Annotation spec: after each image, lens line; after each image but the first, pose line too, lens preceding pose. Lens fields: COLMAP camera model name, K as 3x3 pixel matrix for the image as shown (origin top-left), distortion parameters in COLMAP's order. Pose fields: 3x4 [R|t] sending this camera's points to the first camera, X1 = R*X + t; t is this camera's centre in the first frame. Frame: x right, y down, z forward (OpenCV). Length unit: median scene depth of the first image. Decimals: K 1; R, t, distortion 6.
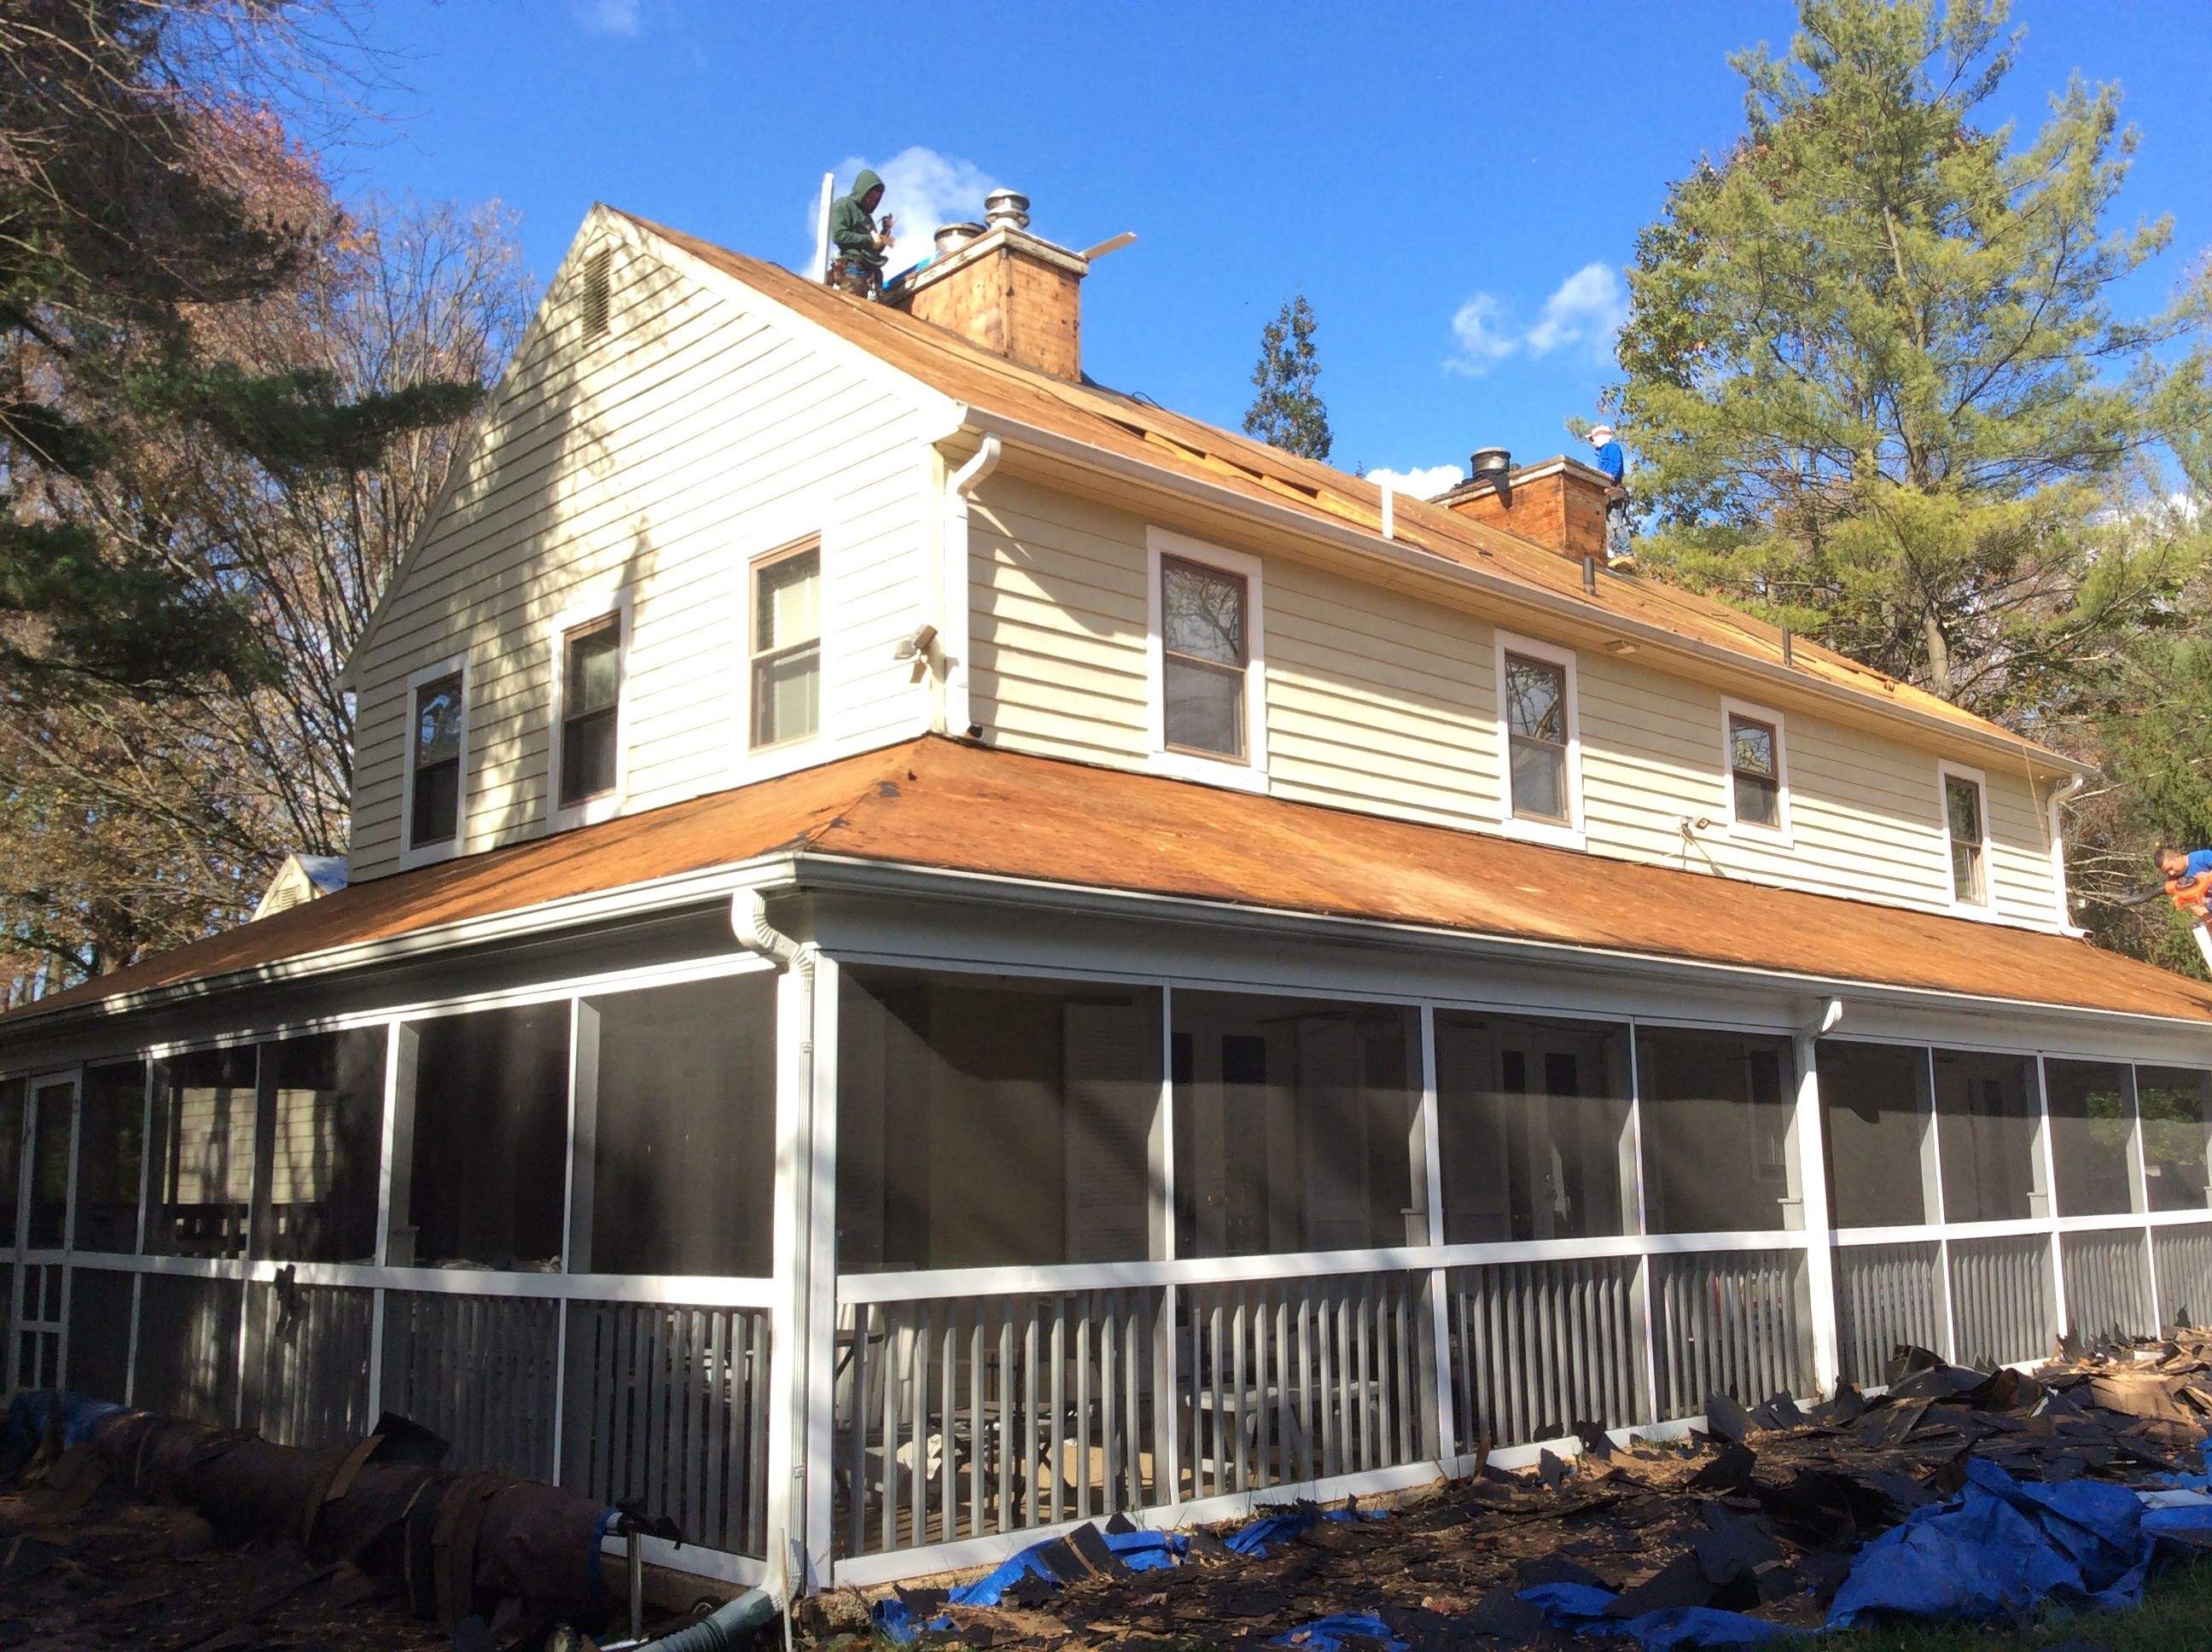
lens RADIAL K [[2046.2, 0, 1109.6], [0, 2046.2, 840.4], [0, 0, 1]] dist [0.130498, -0.256997]
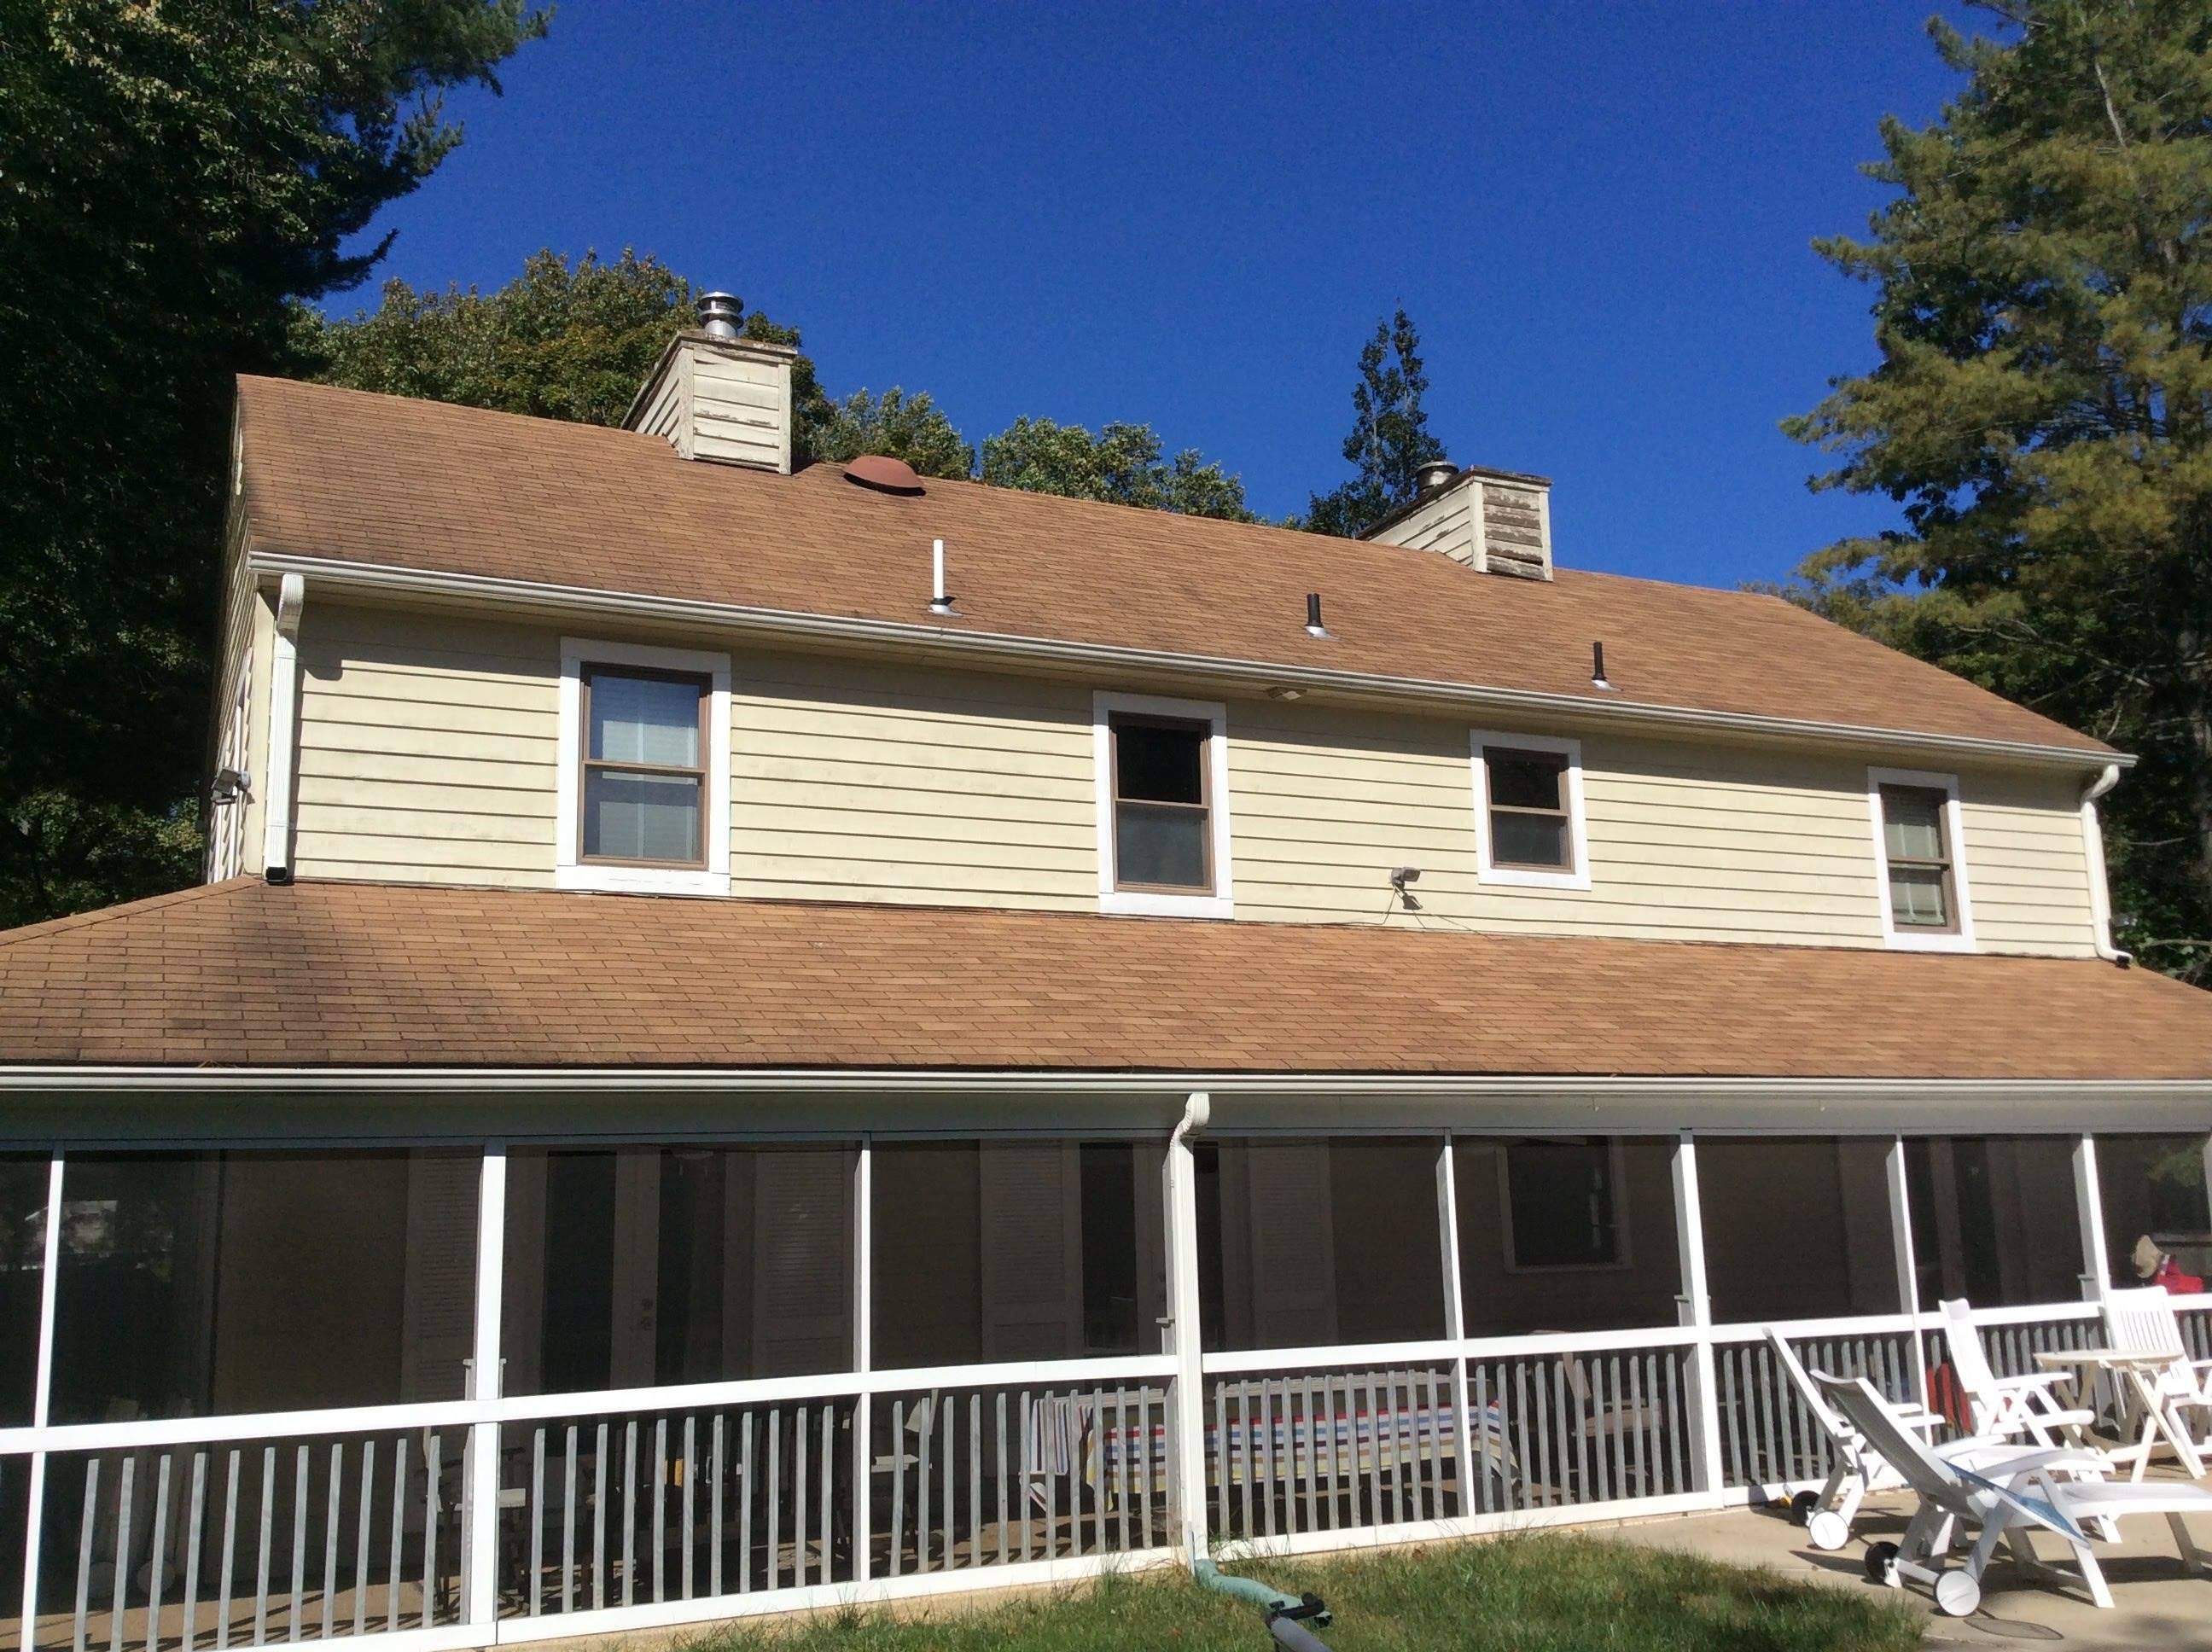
lens RADIAL K [[2029.4, 0, 1106.0], [0, 2029.4, 826.0], [0, 0, 1]] dist [0.145109, -0.235132]
pose [[0.952169, -0.071091, -0.297187, 0.450266], [0.065133, 0.997428, -0.029914, -0.012589], [0.298549, 0.009127, 0.954351, 0.107645]]
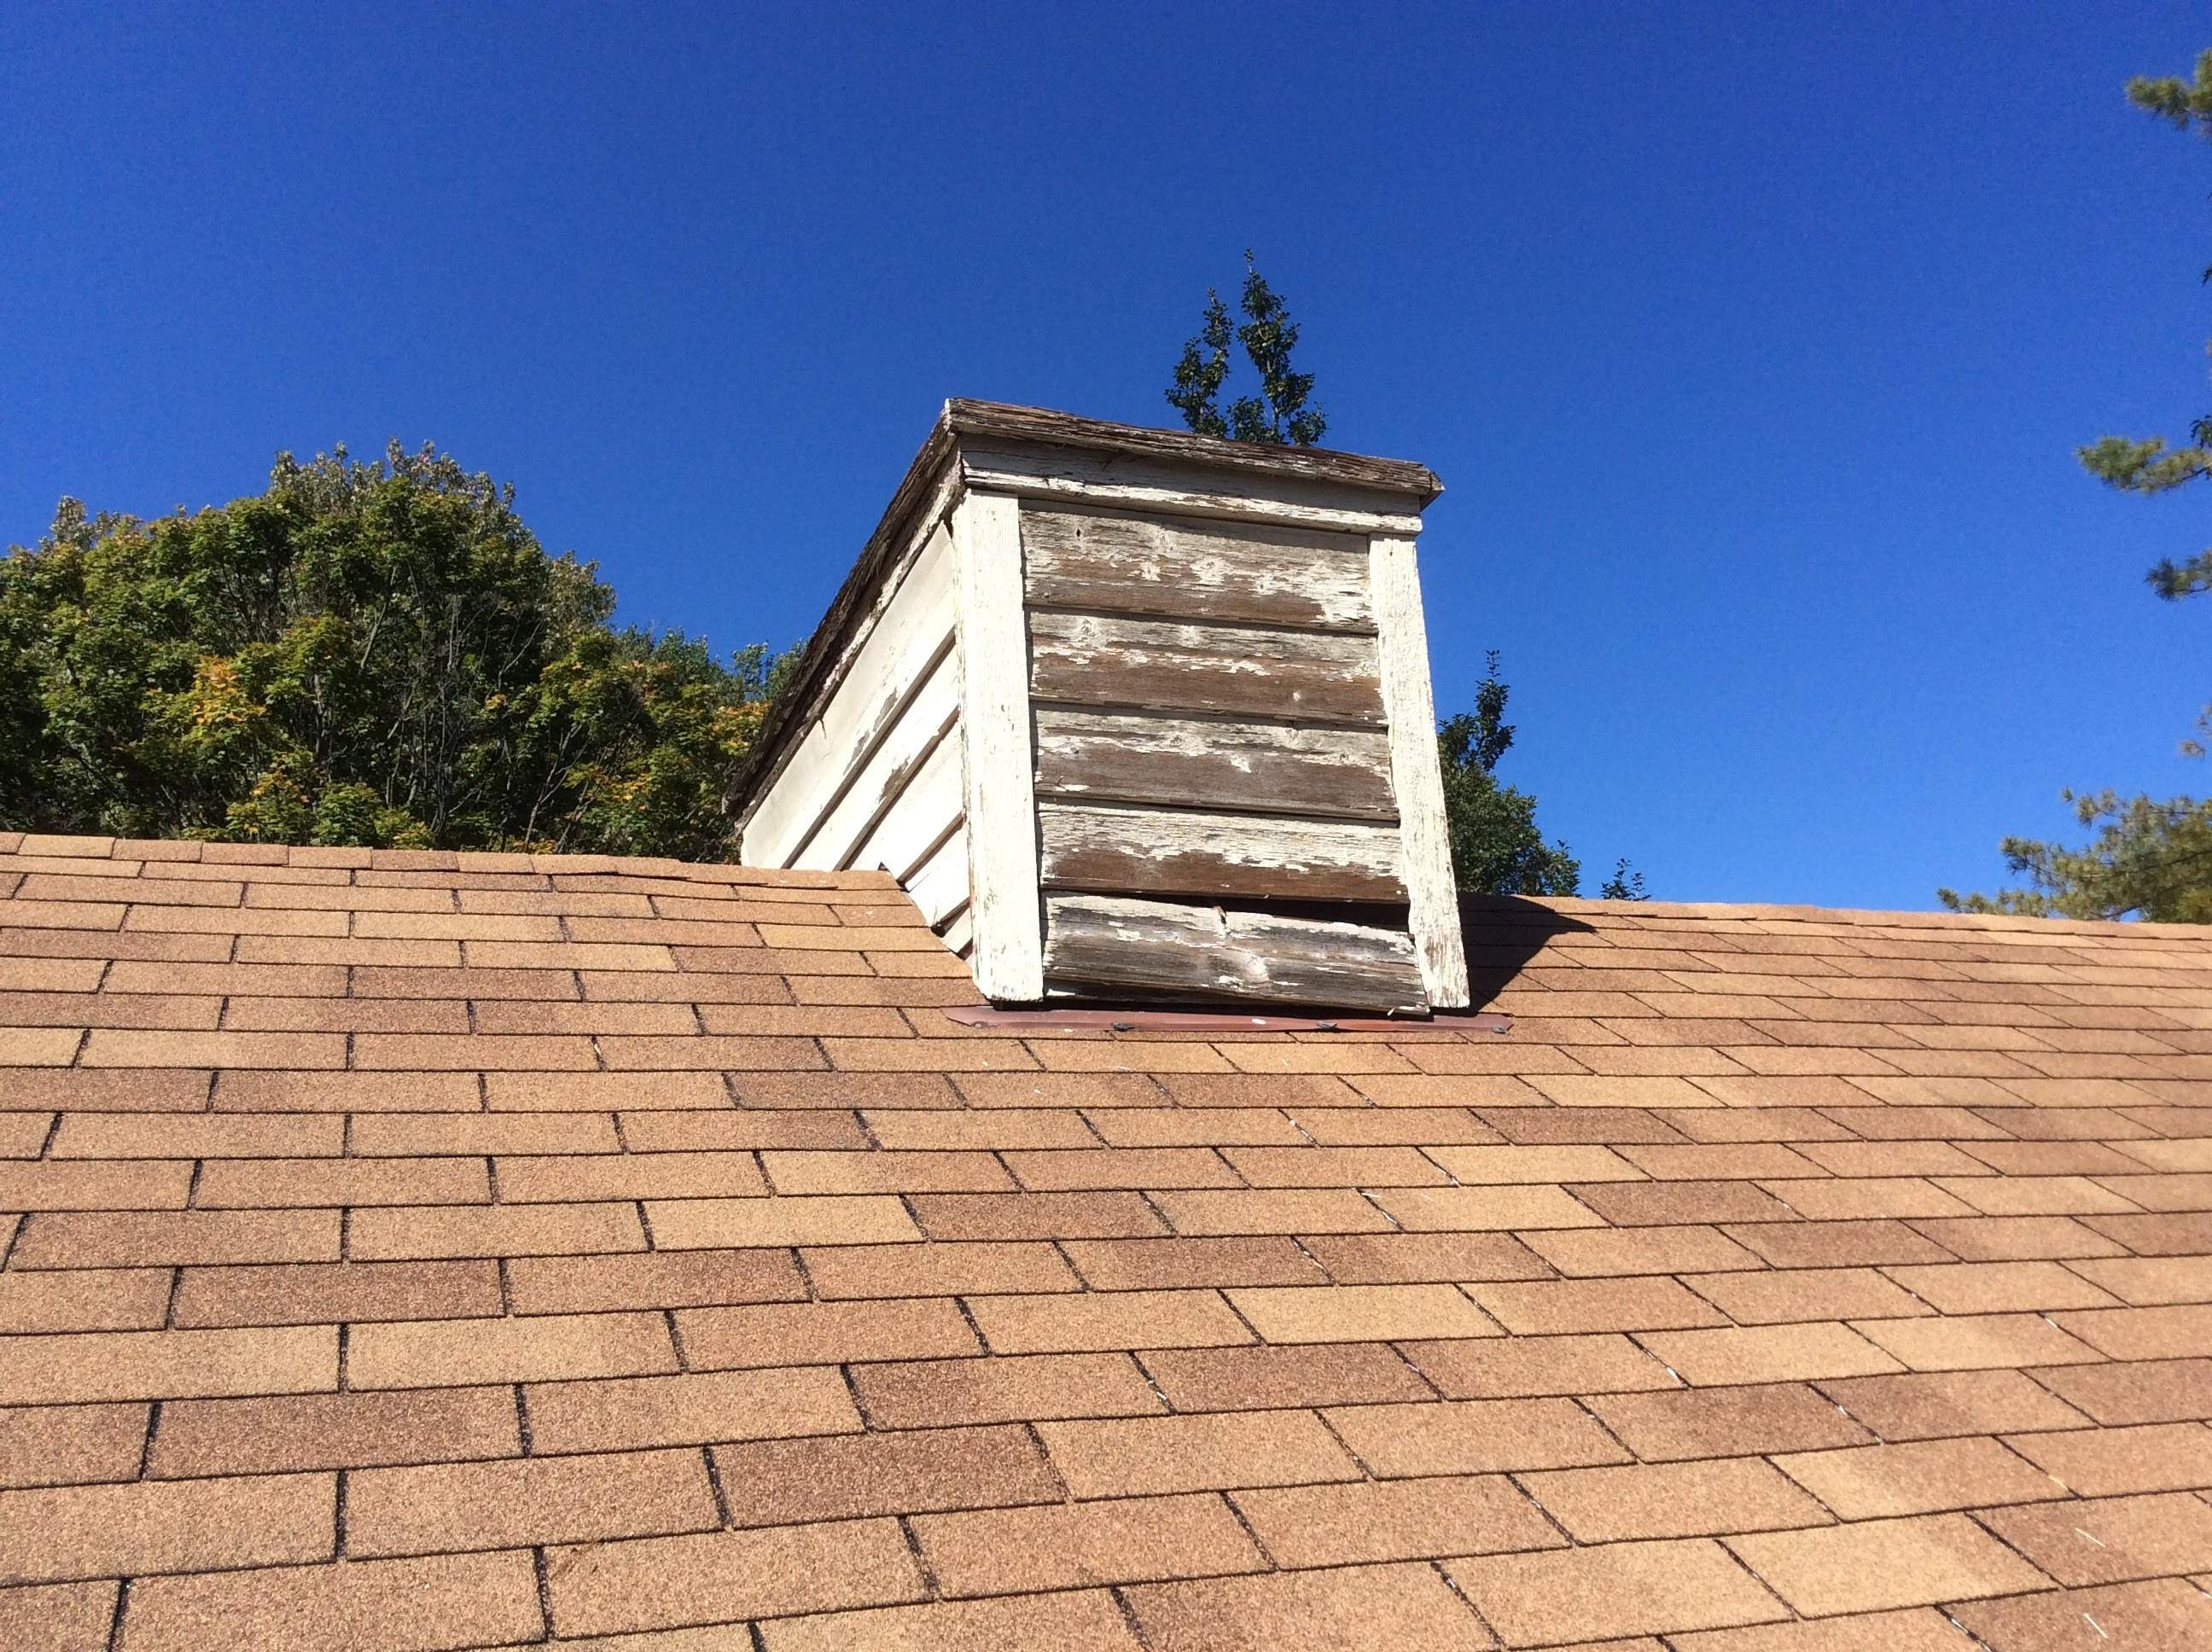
lens RADIAL K [[2046.2, 0, 1109.6], [0, 2046.2, 840.4], [0, 0, 1]] dist [0.130498, -0.256997]
pose [[0.921379, -0.162217, -0.353194, 0.395097], [0.120261, 0.983130, -0.137812, -0.175360], [0.369591, 0.084502, 0.925344, 1.168371]]
